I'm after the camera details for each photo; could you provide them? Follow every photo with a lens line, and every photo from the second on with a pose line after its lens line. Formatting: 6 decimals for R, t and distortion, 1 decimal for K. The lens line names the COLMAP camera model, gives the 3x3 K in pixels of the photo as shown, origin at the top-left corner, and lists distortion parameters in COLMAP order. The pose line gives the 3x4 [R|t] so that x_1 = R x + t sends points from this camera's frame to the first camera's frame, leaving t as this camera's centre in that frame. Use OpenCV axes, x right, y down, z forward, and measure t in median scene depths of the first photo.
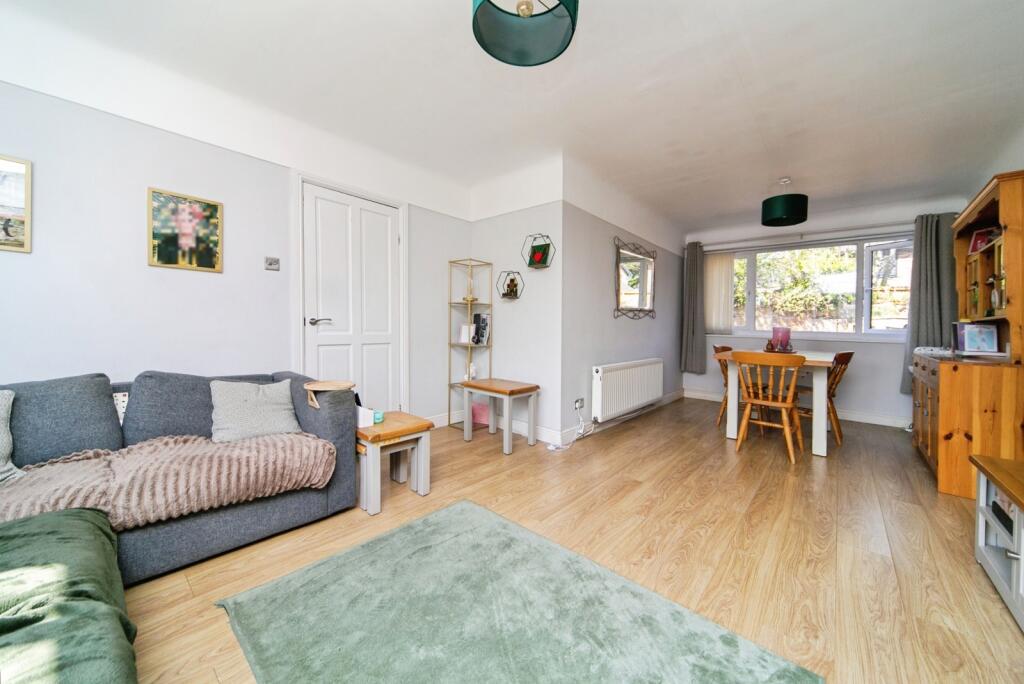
lens RADIAL K [[381.5, 0, 512.0], [0, 381.5, 342.0], [0, 0, 1]] dist [-0.000945, -0.000128]
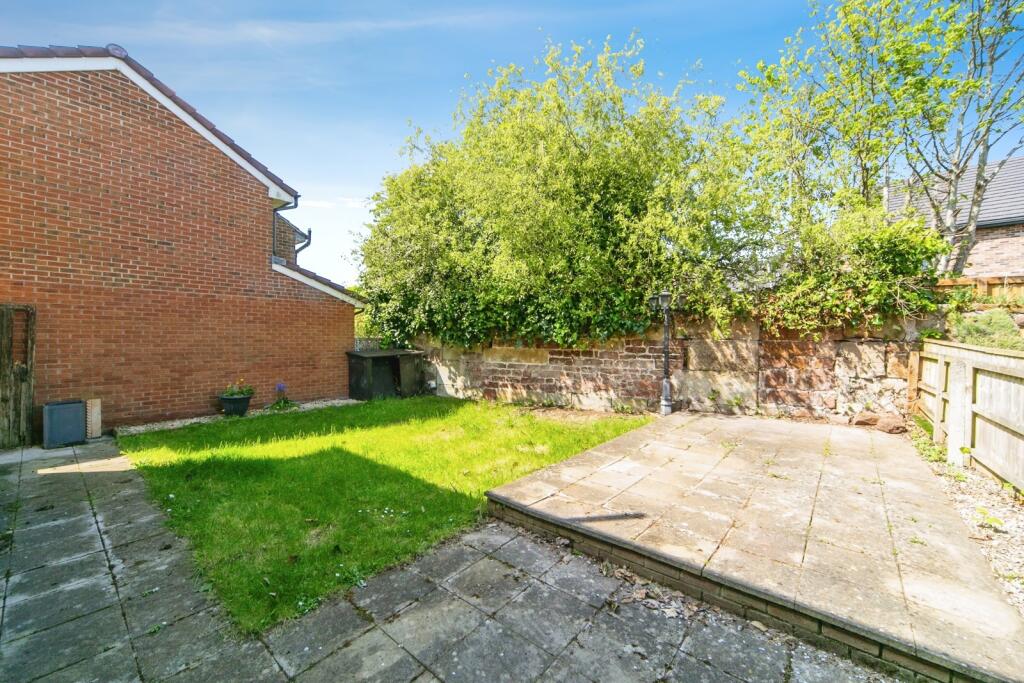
lens RADIAL K [[403.4, 0, 508.0], [0, 403.4, 347.9], [0, 0, 1]] dist [-0.000362, -0.000082]
pose [[0.999606, -0.018680, 0.020959, 0.347932], [0.018995, 0.999709, -0.014903, -0.055645], [-0.020674, 0.015296, 0.999669, 0.483496]]
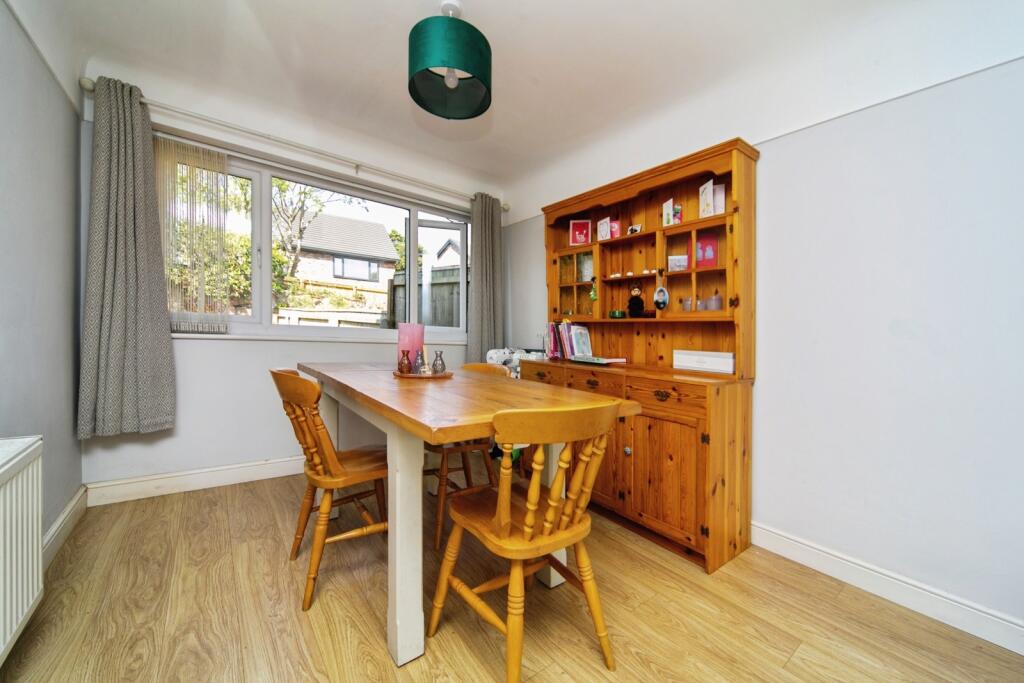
lens RADIAL K [[386.2, 0, 514.0], [0, 386.2, 326.5], [0, 0, 1]] dist [0.001190, 0.000210]
pose [[0.181671, -0.000599, 0.983359, 0.082163], [0.010020, 0.999949, -0.001242, -0.011896], [-0.983308, 0.010079, 0.181668, 0.265037]]
